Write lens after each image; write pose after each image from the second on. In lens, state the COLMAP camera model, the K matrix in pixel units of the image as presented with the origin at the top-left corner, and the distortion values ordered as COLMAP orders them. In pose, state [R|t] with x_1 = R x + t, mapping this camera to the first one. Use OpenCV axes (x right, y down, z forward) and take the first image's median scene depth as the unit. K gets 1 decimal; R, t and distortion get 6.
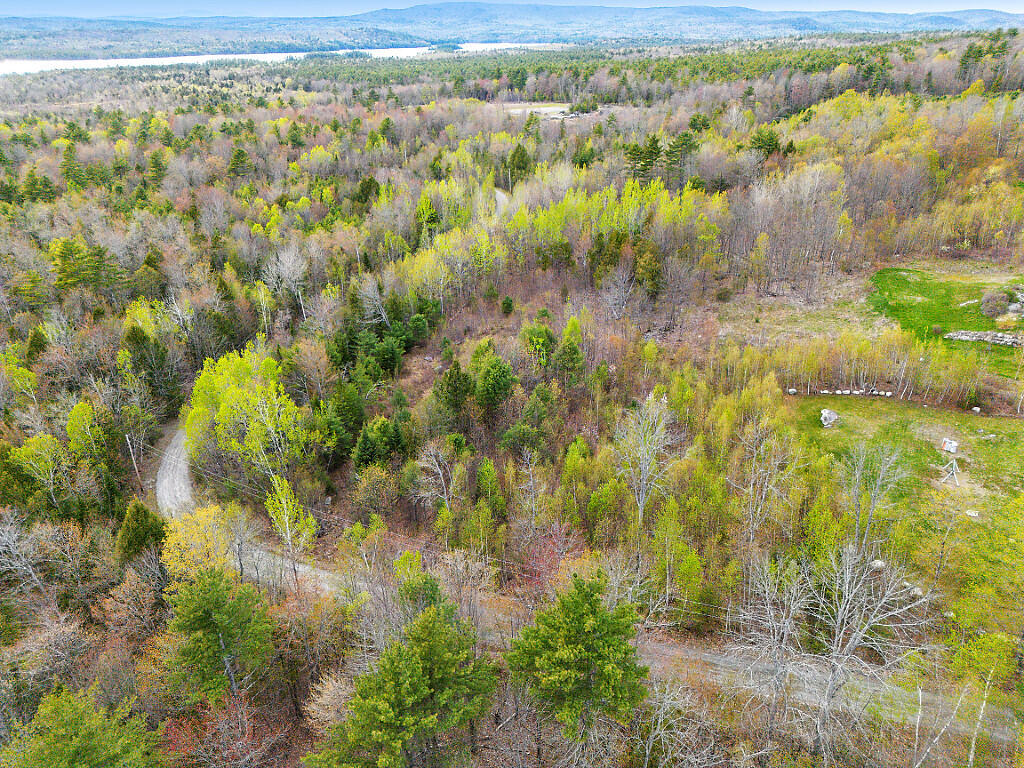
lens RADIAL K [[716.3, 0, 512.0], [0, 716.3, 384.0], [0, 0, 1]] dist [0.061113, -0.048217]
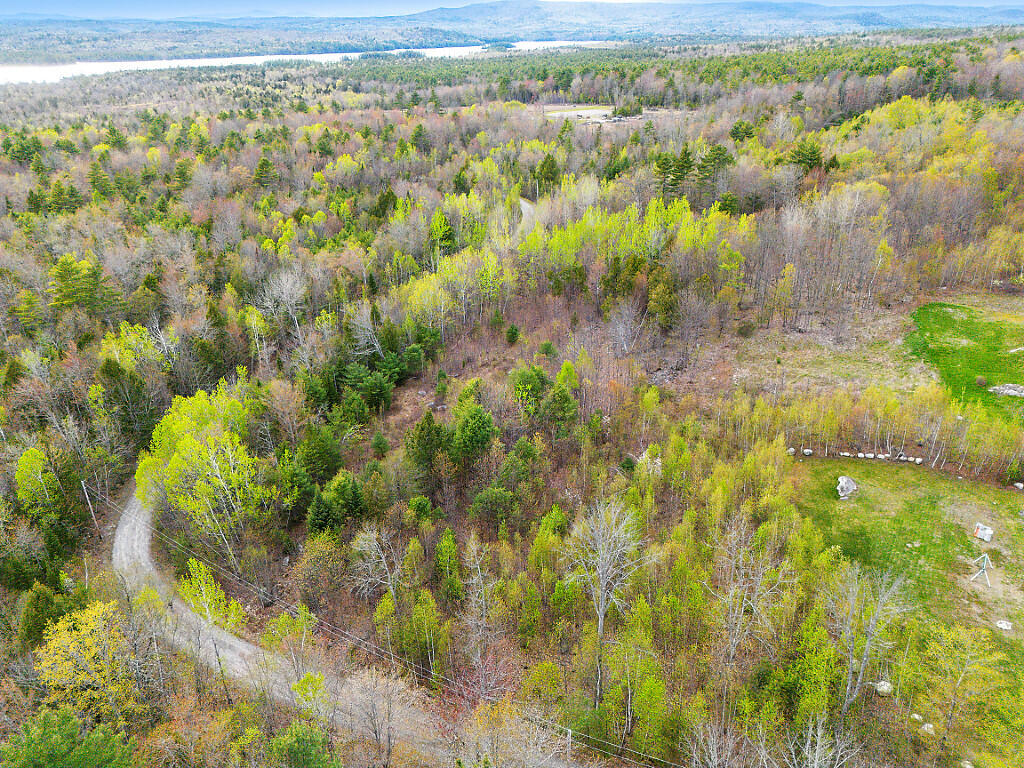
lens RADIAL K [[716.3, 0, 512.0], [0, 716.3, 384.0], [0, 0, 1]] dist [0.061113, -0.048217]
pose [[0.997557, 0.024948, -0.065250, 0.048082], [-0.024771, 0.999687, 0.003526, -0.041088], [0.065317, -0.001901, 0.997863, 0.050812]]
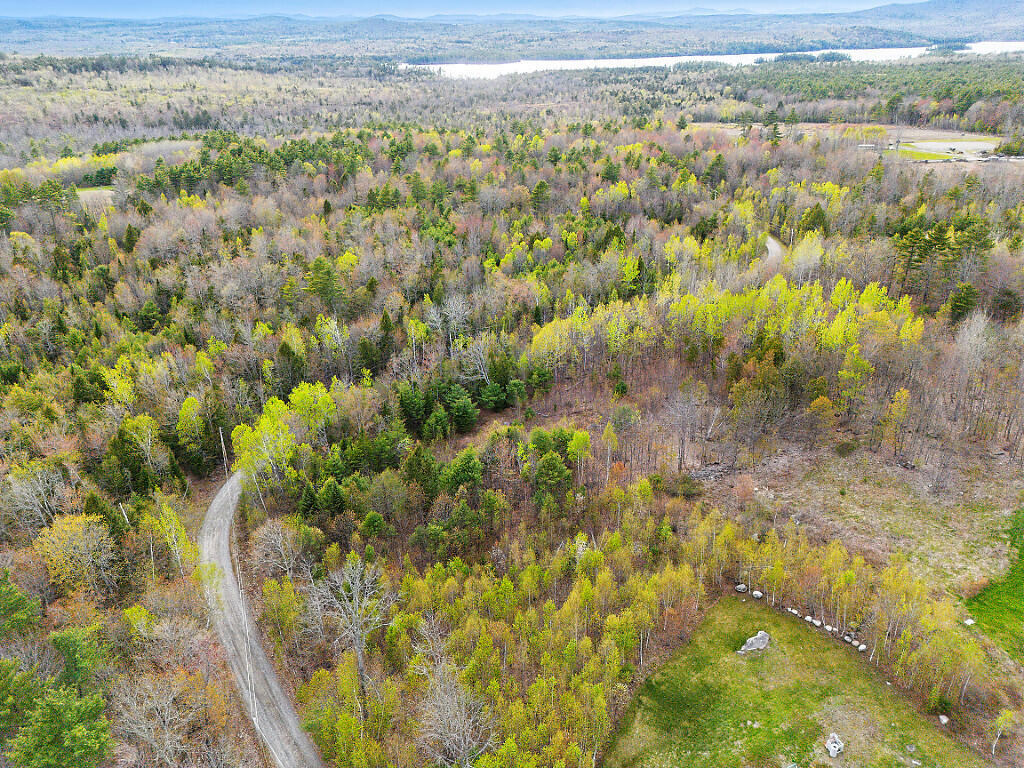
lens RADIAL K [[716.3, 0, 512.0], [0, 716.3, 384.0], [0, 0, 1]] dist [0.061113, -0.048217]
pose [[0.826190, 0.249836, -0.504967, 0.312841], [-0.247447, 0.966136, 0.073148, -0.131729], [0.506142, 0.064518, 0.860033, 0.068864]]
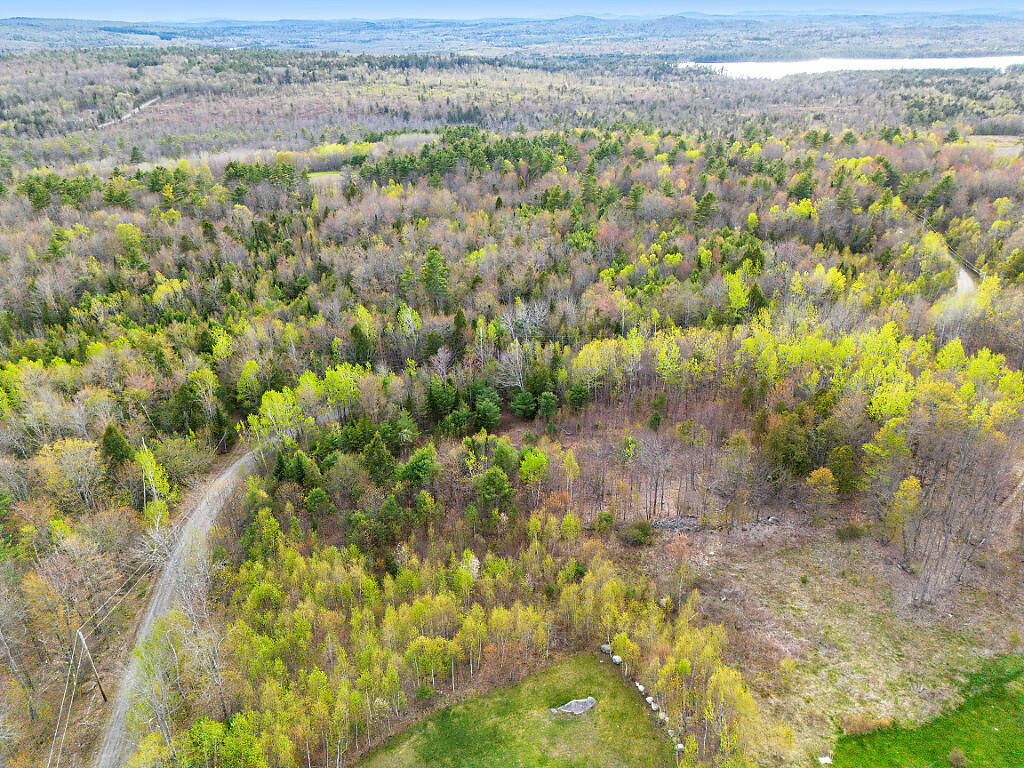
lens RADIAL K [[716.3, 0, 512.0], [0, 716.3, 384.0], [0, 0, 1]] dist [0.061113, -0.048217]
pose [[0.563383, 0.366329, -0.740542, 0.480096], [-0.360044, 0.915599, 0.179015, -0.218330], [0.743618, 0.165773, 0.647727, 0.218168]]
